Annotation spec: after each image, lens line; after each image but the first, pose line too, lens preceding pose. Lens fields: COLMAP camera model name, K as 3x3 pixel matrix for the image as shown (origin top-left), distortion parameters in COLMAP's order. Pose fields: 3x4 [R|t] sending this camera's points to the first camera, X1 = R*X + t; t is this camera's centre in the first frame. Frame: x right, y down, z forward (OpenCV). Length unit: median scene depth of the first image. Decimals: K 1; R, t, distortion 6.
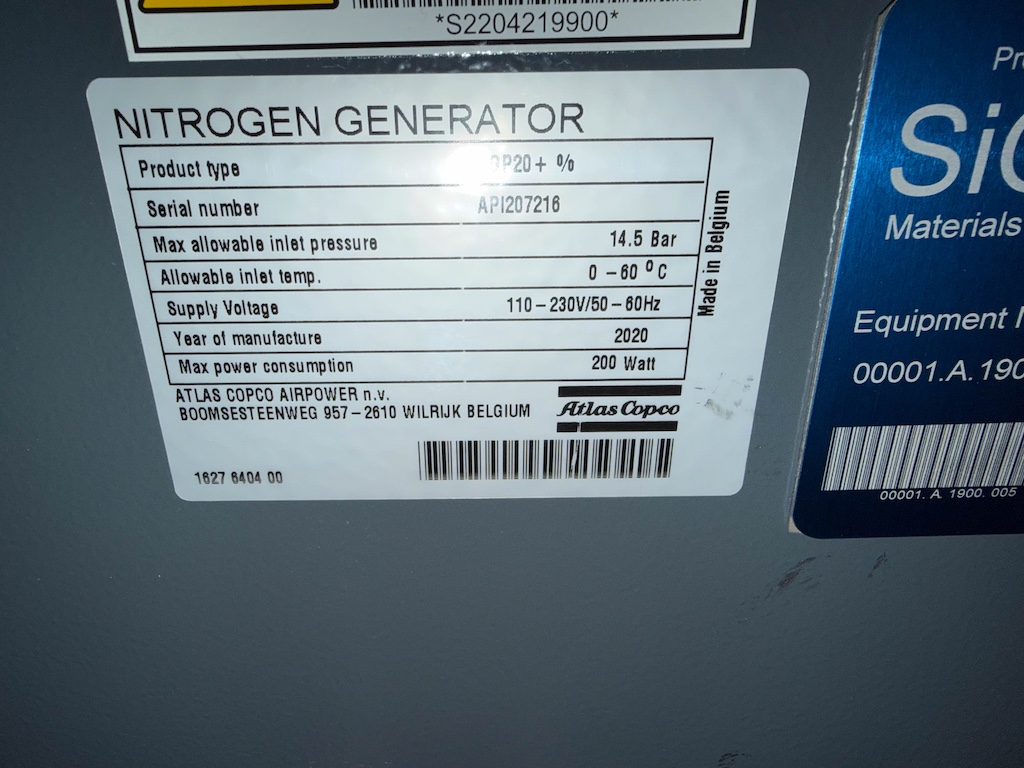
lens RADIAL K [[720.3, 0, 510.7], [0, 720.3, 389.6], [0, 0, 1]] dist [0.021489, -0.027067]
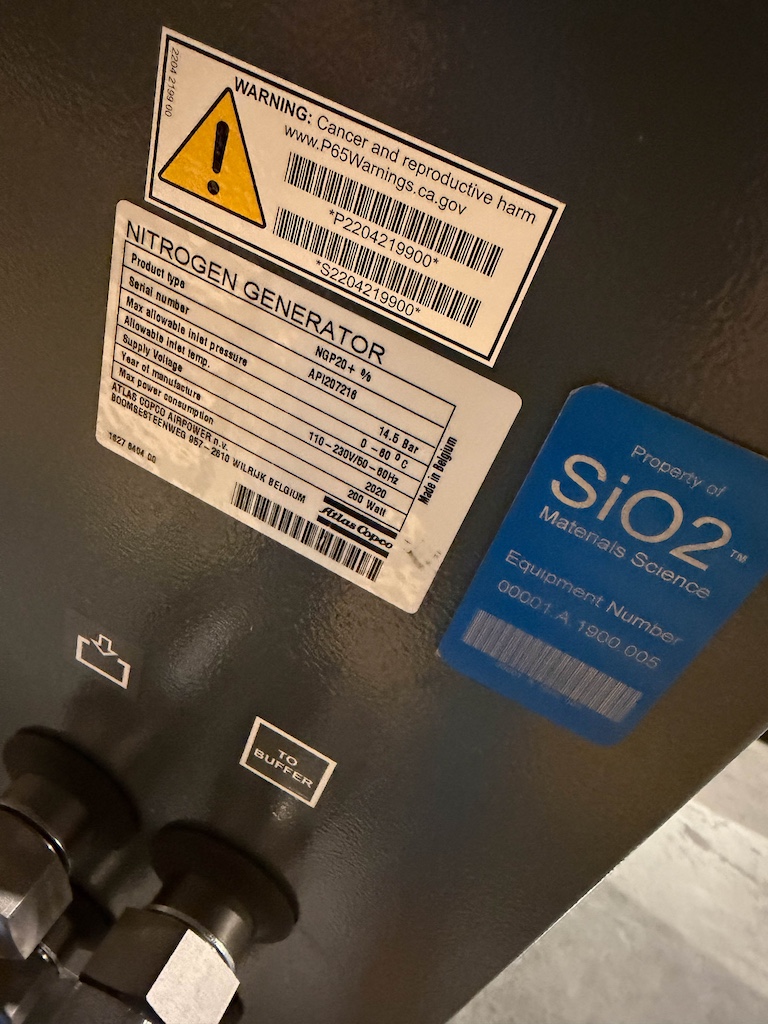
lens RADIAL K [[720.3, 0, 384.6], [0, 720.3, 513.7], [0, 0, 1]] dist [0.021489, -0.027067]
pose [[0.872447, 0.474010, -0.118955, 0.400036], [-0.443269, 0.870023, 0.215806, -0.378271], [0.205787, -0.135550, 0.969163, -0.470678]]
